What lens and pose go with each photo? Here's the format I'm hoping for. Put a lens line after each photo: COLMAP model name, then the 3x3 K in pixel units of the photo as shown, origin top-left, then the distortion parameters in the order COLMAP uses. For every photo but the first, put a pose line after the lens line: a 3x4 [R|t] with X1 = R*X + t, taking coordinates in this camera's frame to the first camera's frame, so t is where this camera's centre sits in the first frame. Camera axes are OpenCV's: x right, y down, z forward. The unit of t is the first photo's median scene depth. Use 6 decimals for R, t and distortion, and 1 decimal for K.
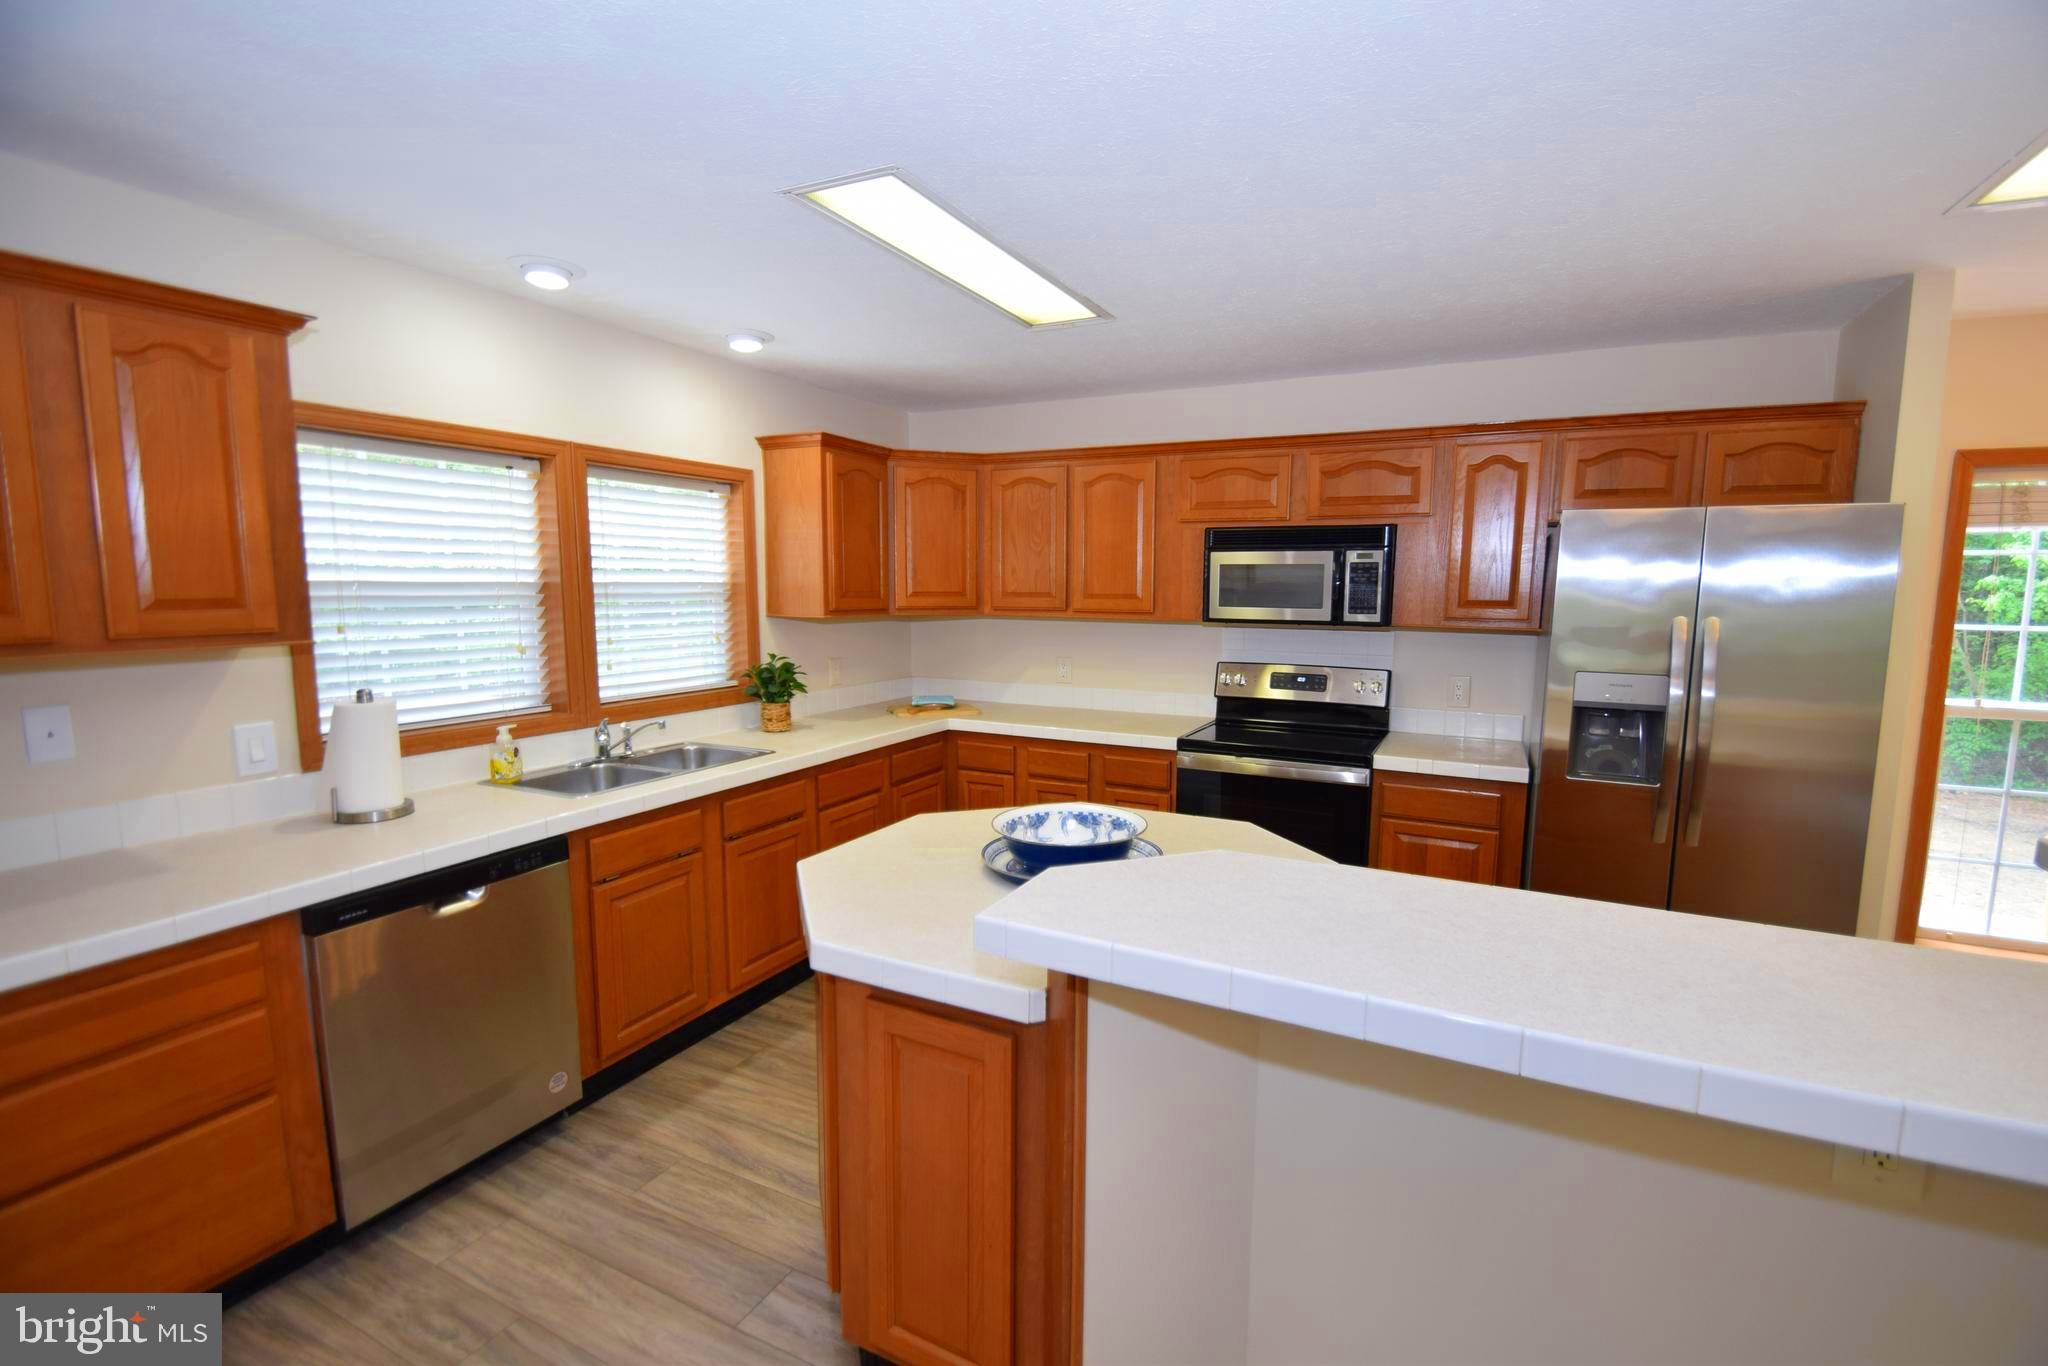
lens RADIAL K [[899.7, 0, 1052.0], [0, 899.7, 687.3], [0, 0, 1]] dist [0.015671, -0.017875]
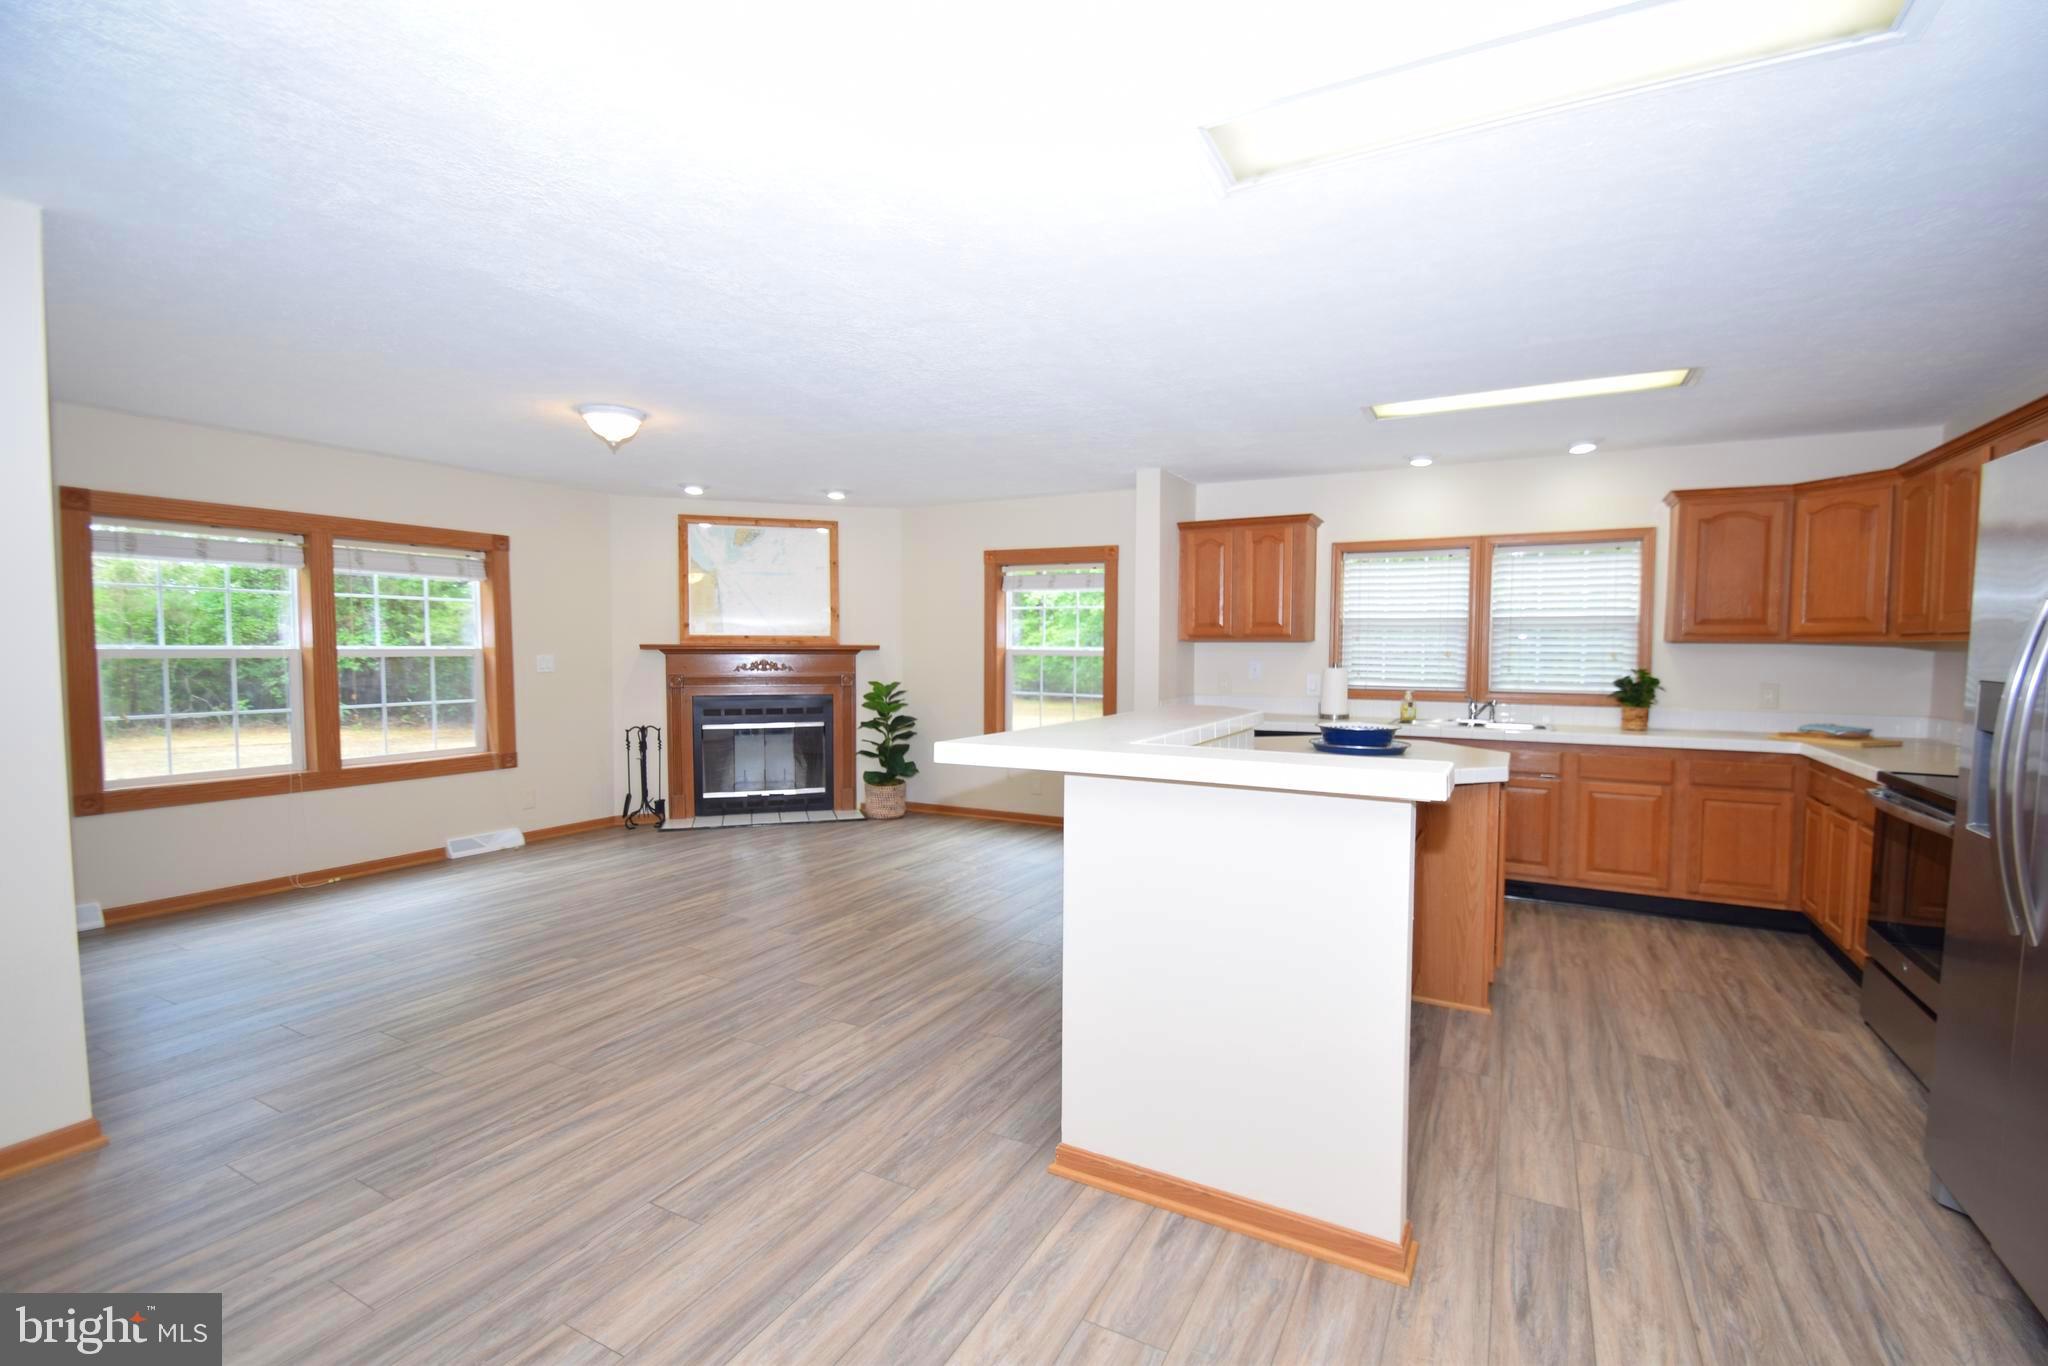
lens RADIAL K [[903.3, 0, 1051.7], [0, 903.3, 688.6], [0, 0, 1]] dist [0.004765, -0.006899]
pose [[-0.022358, 0.038995, -0.998989, 1.057330], [-0.122064, 0.991657, 0.041441, 0.040743], [0.992270, 0.122867, -0.017412, 0.219372]]
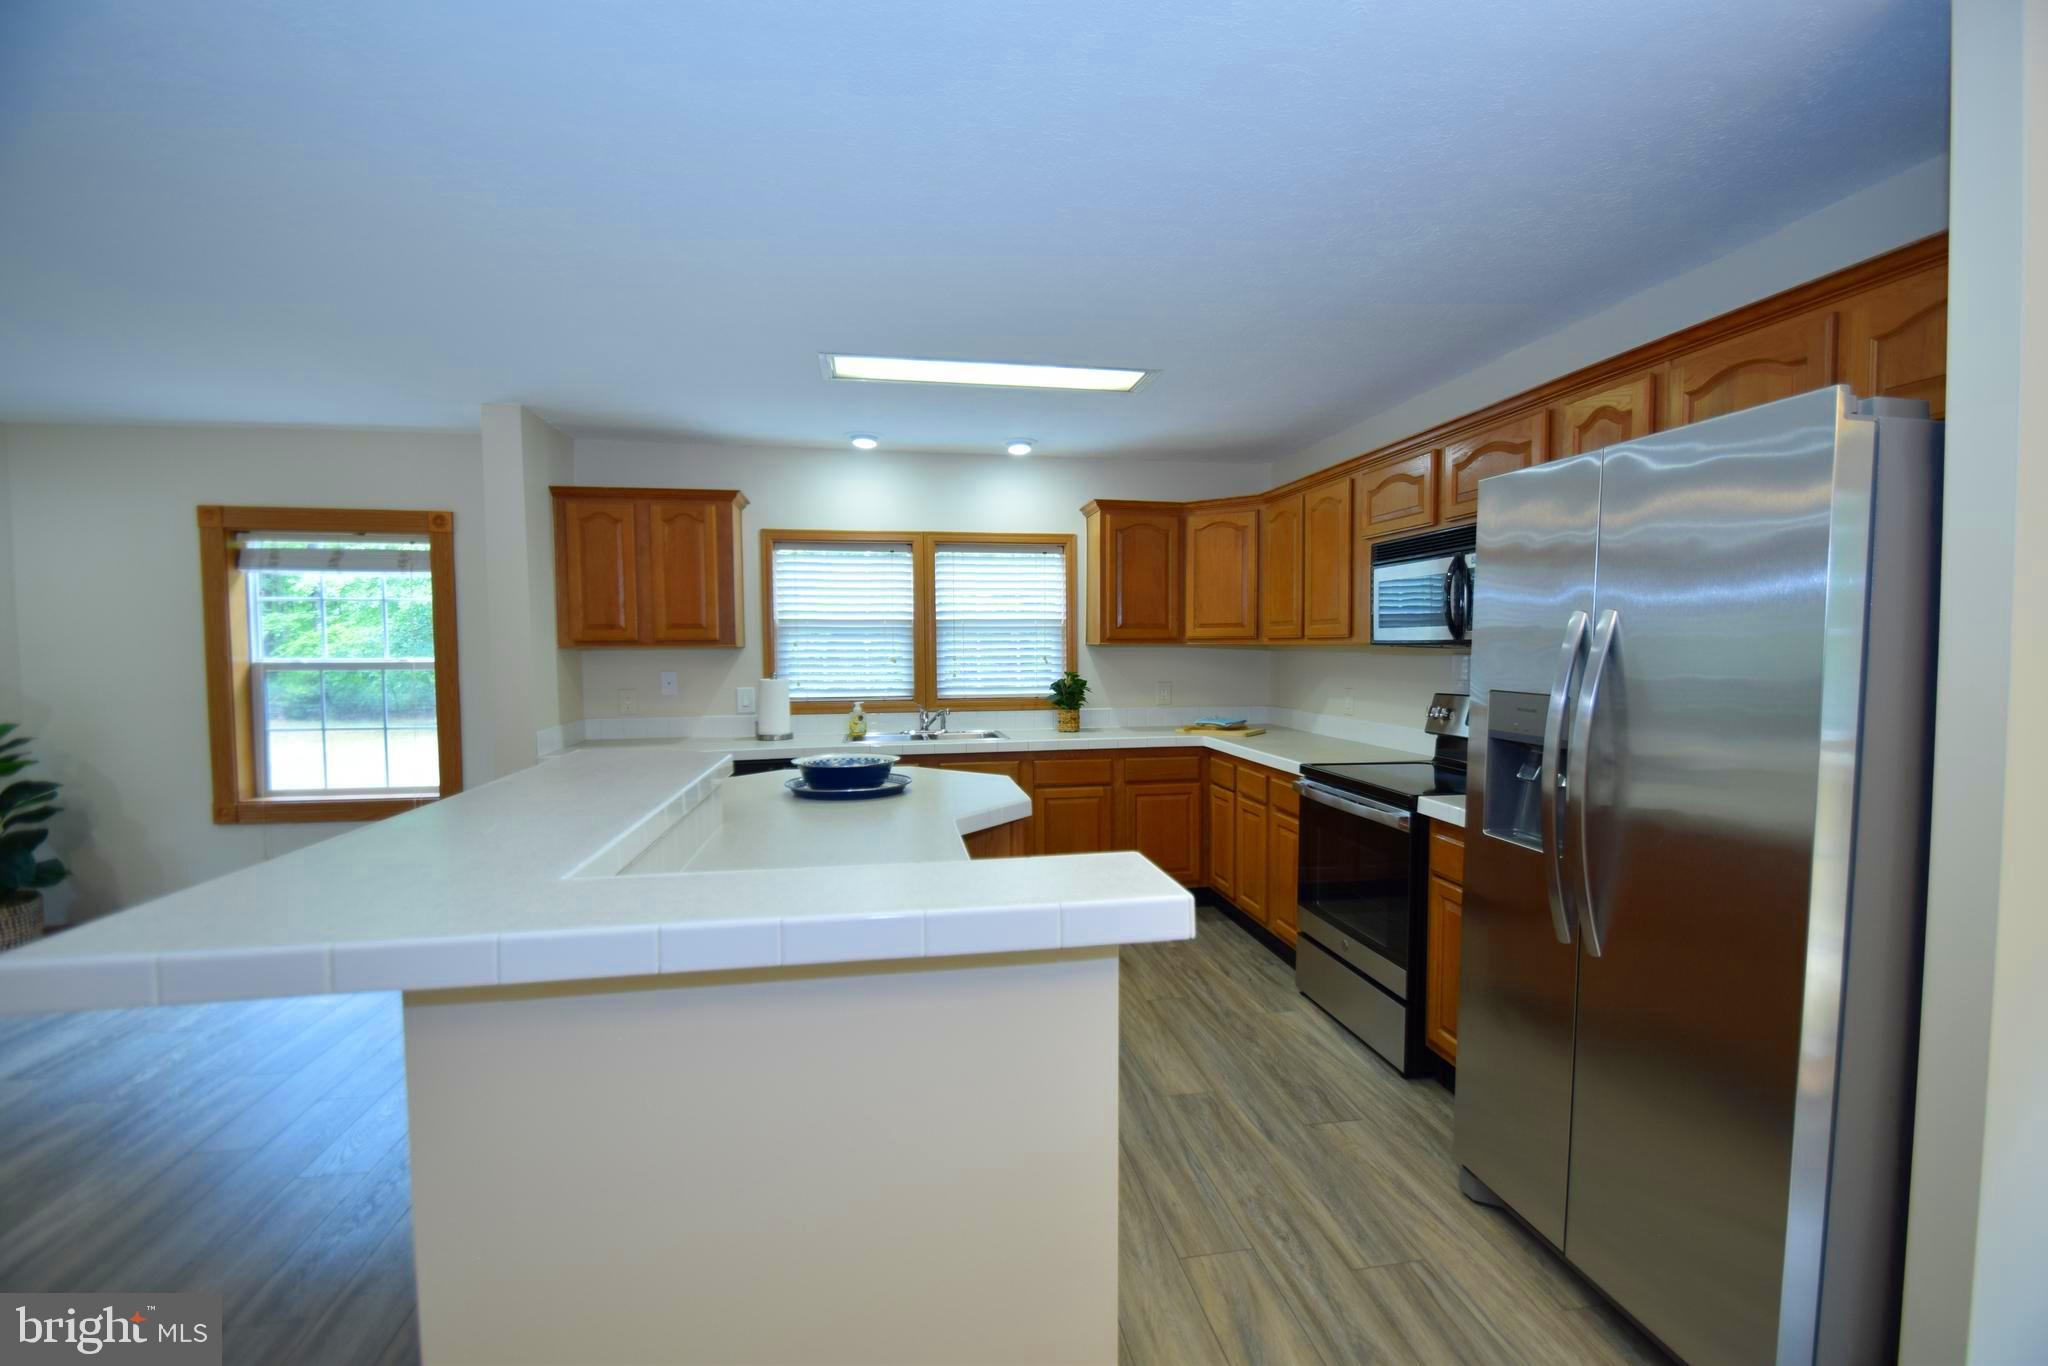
lens RADIAL K [[899.7, 0, 1052.0], [0, 899.7, 687.3], [0, 0, 1]] dist [0.015671, -0.017875]
pose [[0.602588, 0.028110, -0.797557, 0.770040], [-0.083984, 0.996064, -0.028347, 0.025712], [0.793621, 0.084064, 0.602577, 0.208045]]
